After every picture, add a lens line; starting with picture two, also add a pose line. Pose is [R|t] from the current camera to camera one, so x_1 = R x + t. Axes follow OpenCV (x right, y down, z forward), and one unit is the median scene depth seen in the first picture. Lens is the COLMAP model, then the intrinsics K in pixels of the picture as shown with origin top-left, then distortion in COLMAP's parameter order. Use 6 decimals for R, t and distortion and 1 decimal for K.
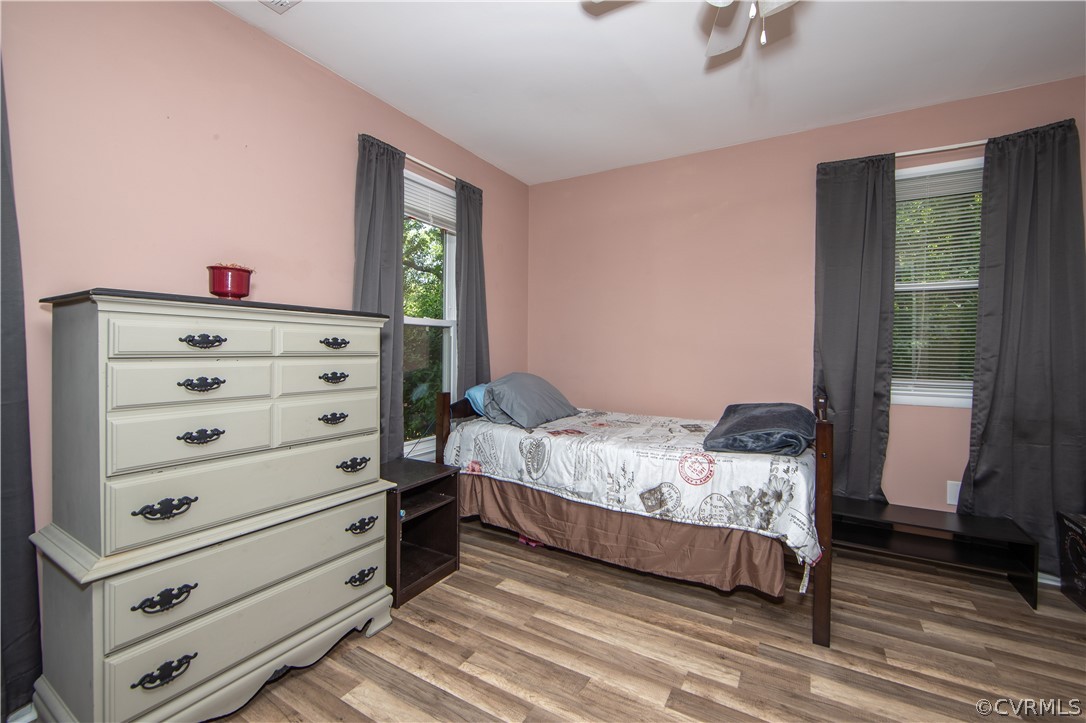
lens RADIAL K [[446.0, 0, 548.2], [0, 446.0, 351.2], [0, 0, 1]] dist [-0.010933, 0.000130]
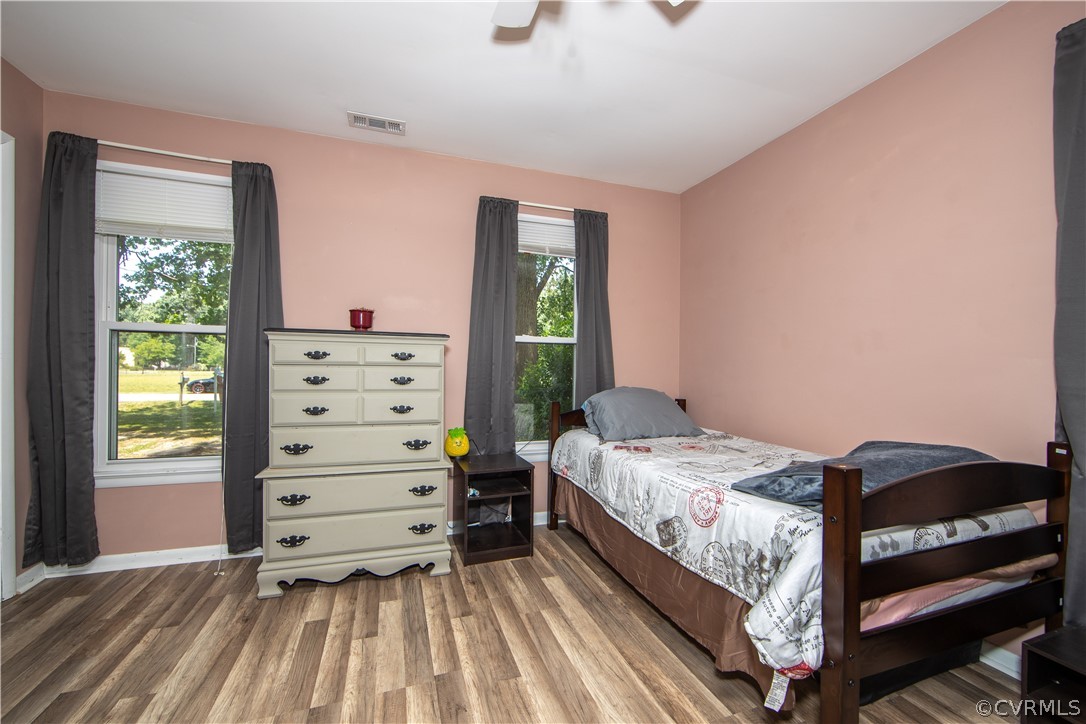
lens RADIAL K [[427.3, 0, 539.0], [0, 427.3, 366.0], [0, 0, 1]] dist [-0.008543, 0.000091]
pose [[0.749784, -0.001114, -0.661682, 0.656167], [-0.007306, 0.999924, -0.009962, 0.020006], [0.661643, 0.012304, 0.749718, 0.231631]]
